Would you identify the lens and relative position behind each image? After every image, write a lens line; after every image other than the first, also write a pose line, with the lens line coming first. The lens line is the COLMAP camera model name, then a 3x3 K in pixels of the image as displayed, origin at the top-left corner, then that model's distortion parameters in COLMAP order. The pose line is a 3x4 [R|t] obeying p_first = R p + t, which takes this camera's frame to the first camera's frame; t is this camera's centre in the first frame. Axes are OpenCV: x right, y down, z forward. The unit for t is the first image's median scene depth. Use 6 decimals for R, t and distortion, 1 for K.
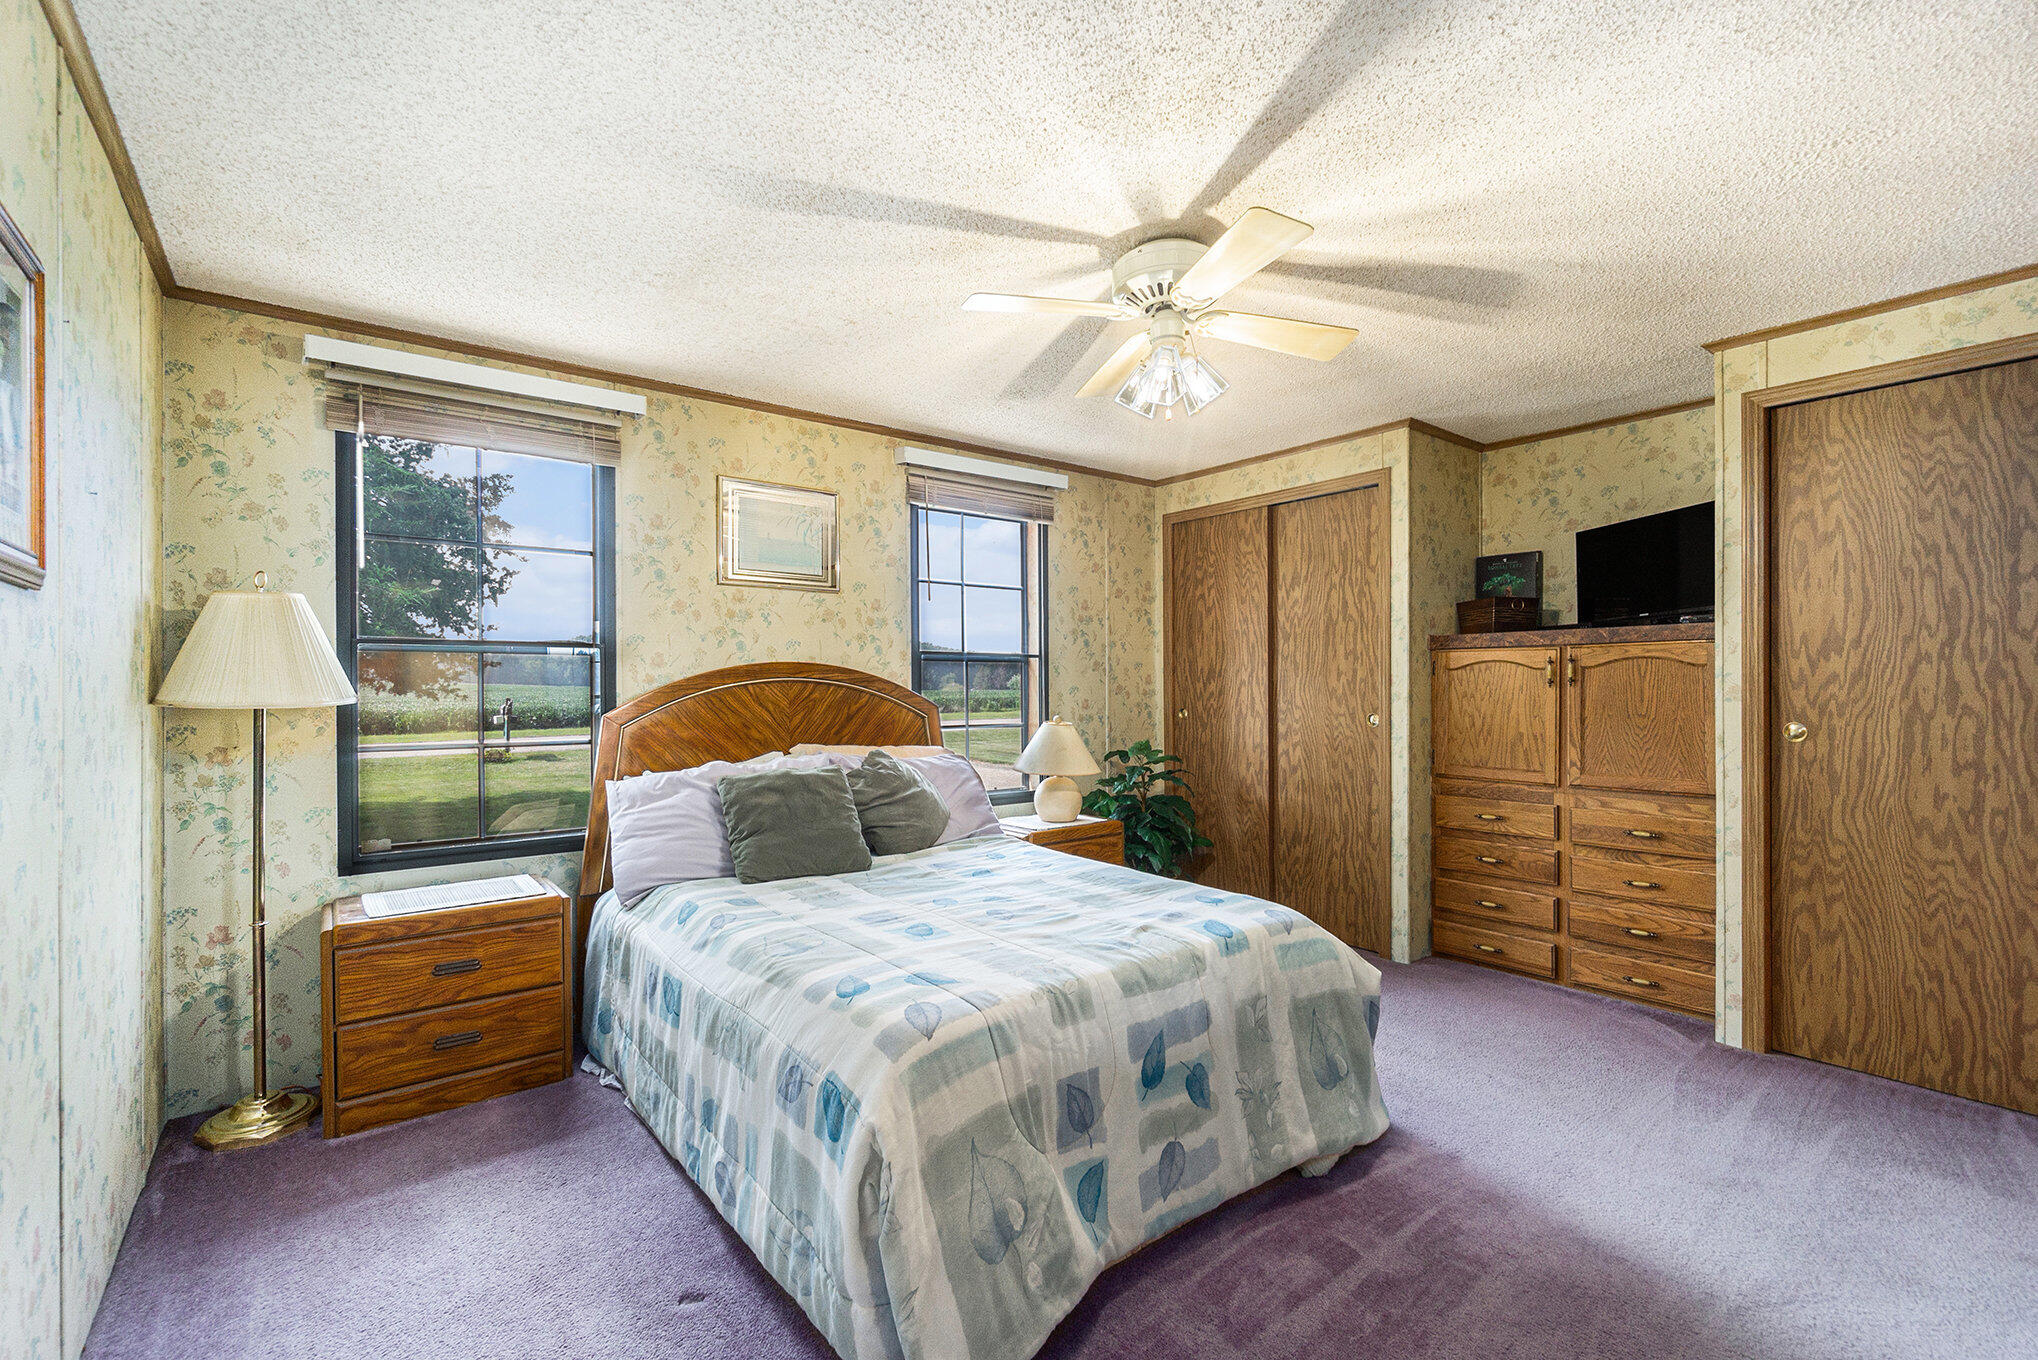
lens RADIAL K [[890.6, 0, 1032.2], [0, 890.6, 682.5], [0, 0, 1]] dist [-0.018225, 0.000095]
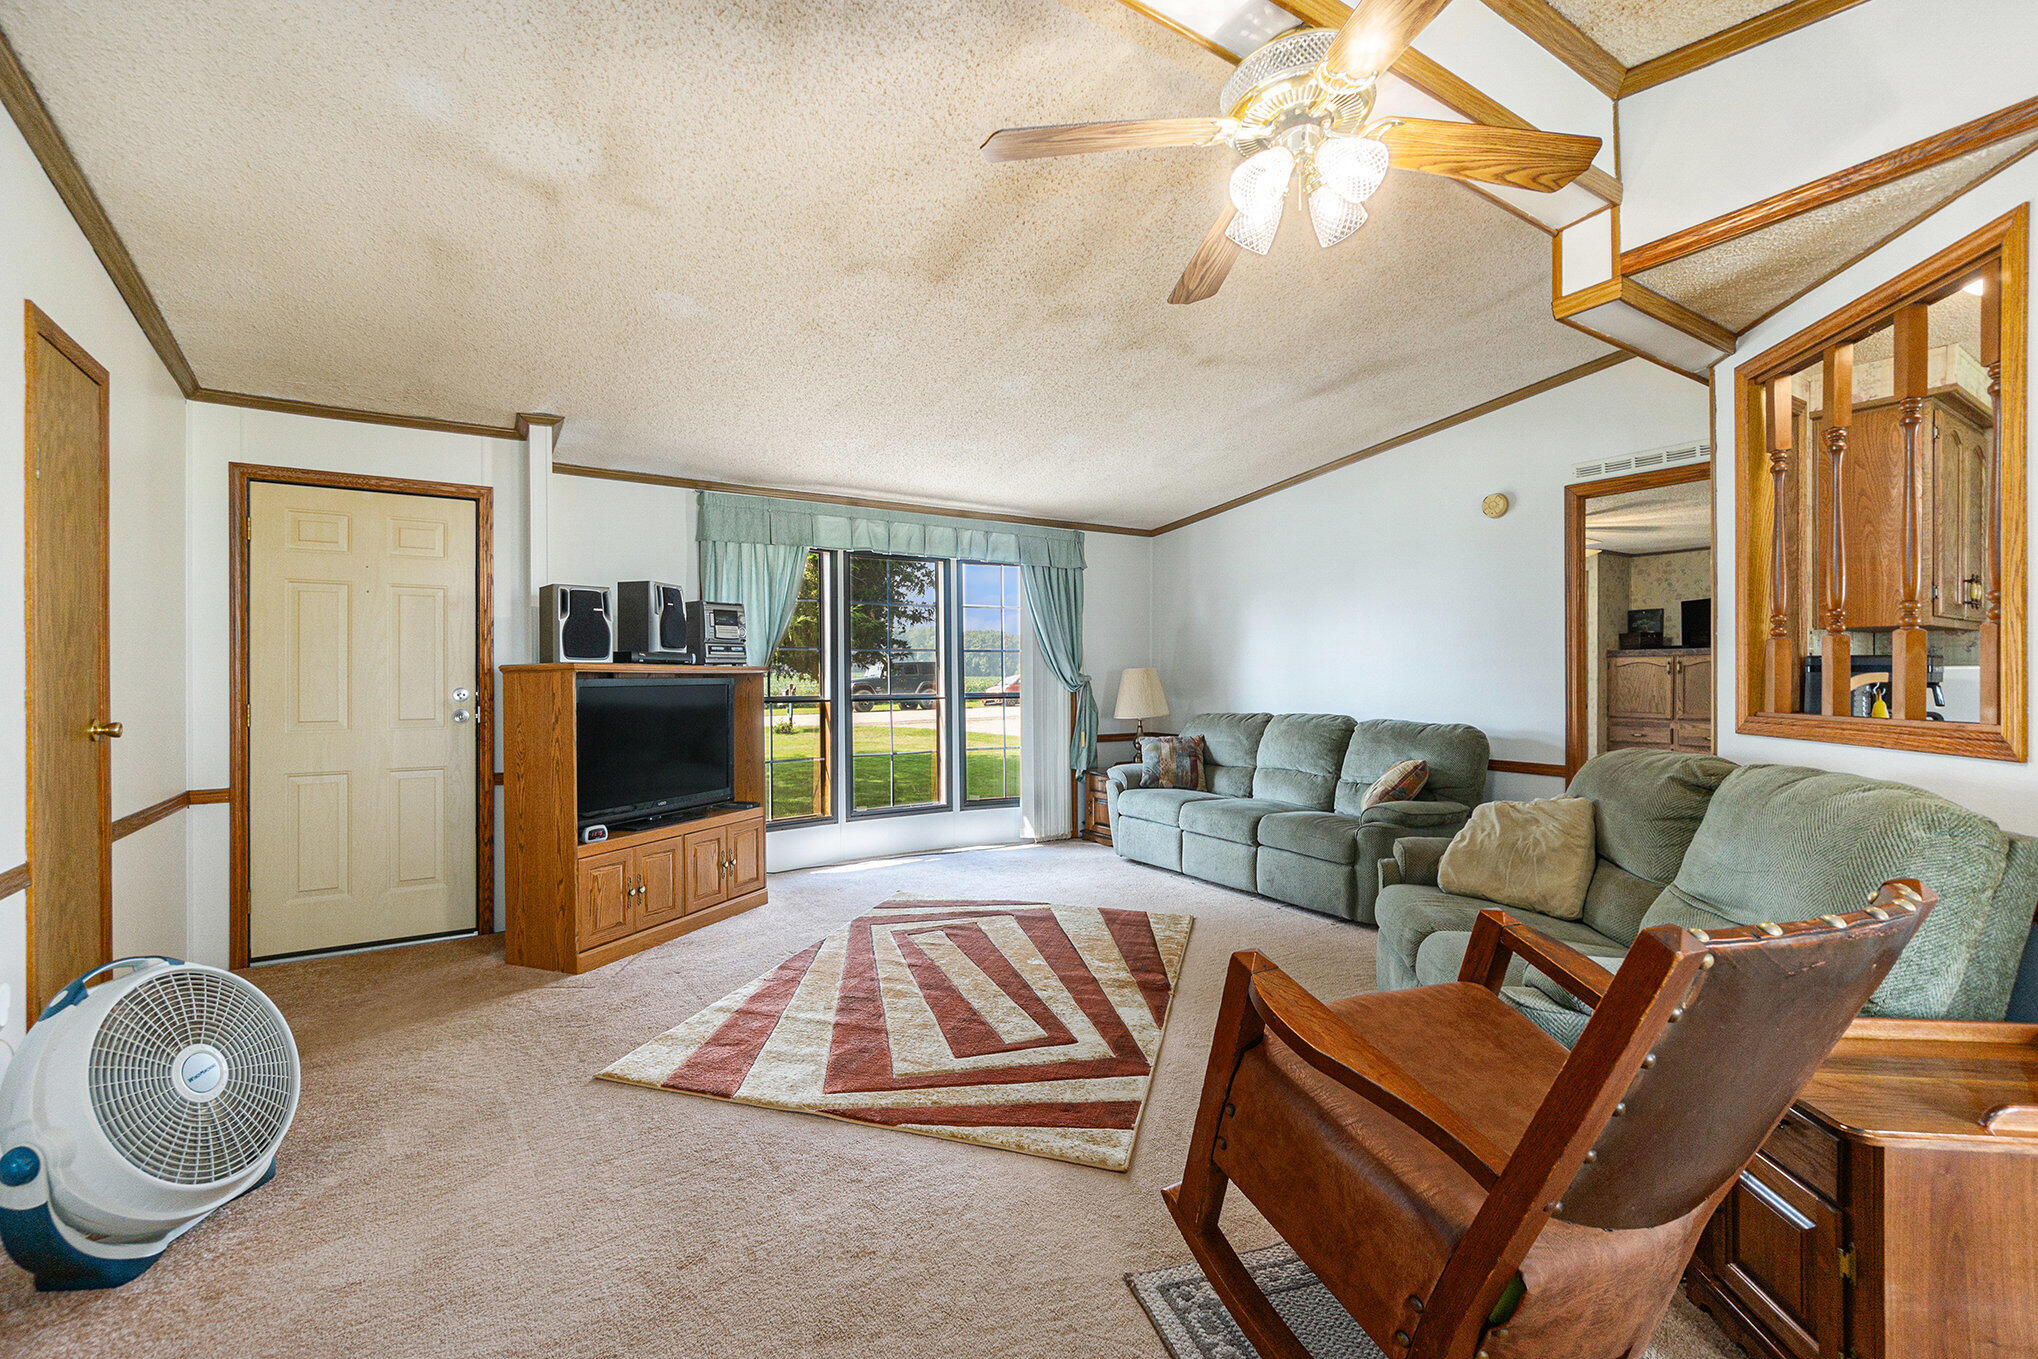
lens RADIAL K [[890.6, 0, 1006.0], [0, 890.6, 679.4], [0, 0, 1]] dist [-0.018225, 0.000095]
pose [[0.995463, 0.003391, -0.095084, -0.776374], [-0.002856, 0.999979, 0.005756, 0.008258], [0.095102, -0.005459, 0.995453, -1.228185]]
